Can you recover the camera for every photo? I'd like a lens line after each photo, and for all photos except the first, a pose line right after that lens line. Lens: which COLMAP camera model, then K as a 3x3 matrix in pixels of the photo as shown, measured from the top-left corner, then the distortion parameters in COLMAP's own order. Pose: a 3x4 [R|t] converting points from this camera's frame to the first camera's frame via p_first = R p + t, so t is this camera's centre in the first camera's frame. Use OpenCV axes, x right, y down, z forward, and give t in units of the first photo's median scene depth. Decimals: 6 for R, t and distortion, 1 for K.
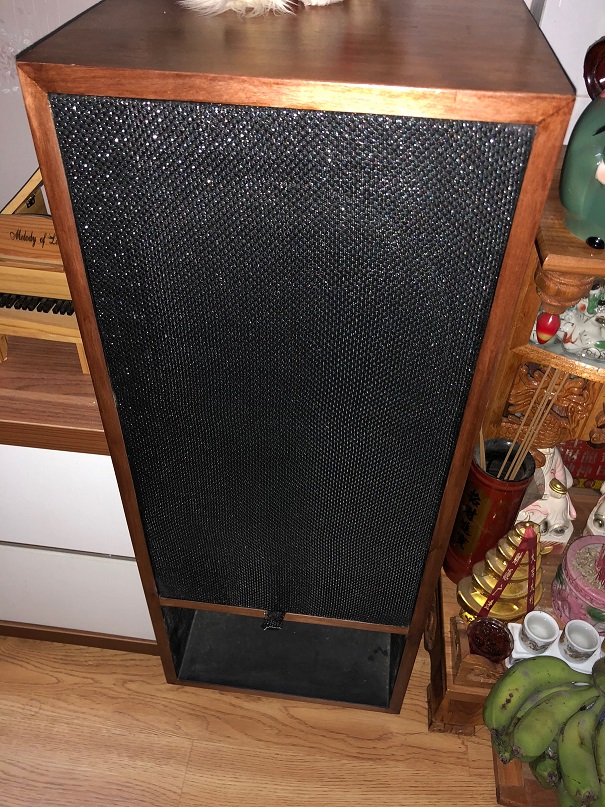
lens RADIAL K [[666.5, 0, 302.5], [0, 666.5, 403.5], [0, 0, 1]] dist [-0.008715, 0.005206]
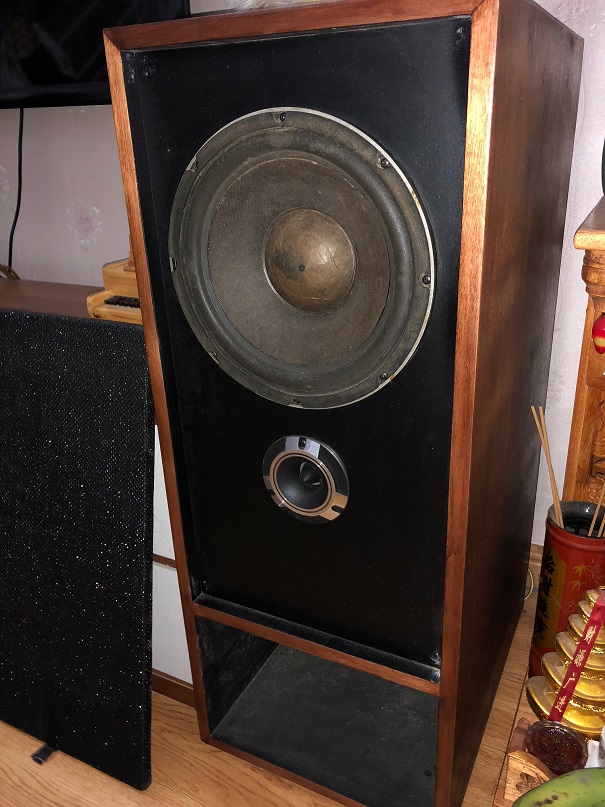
lens RADIAL K [[666.5, 0, 302.5], [0, 666.5, 403.5], [0, 0, 1]] dist [-0.008715, 0.005206]
pose [[0.937442, 0.082426, -0.338243, 0.221255], [-0.186973, 0.938761, -0.289429, 0.243708], [0.293672, 0.334565, 0.895445, 0.065682]]
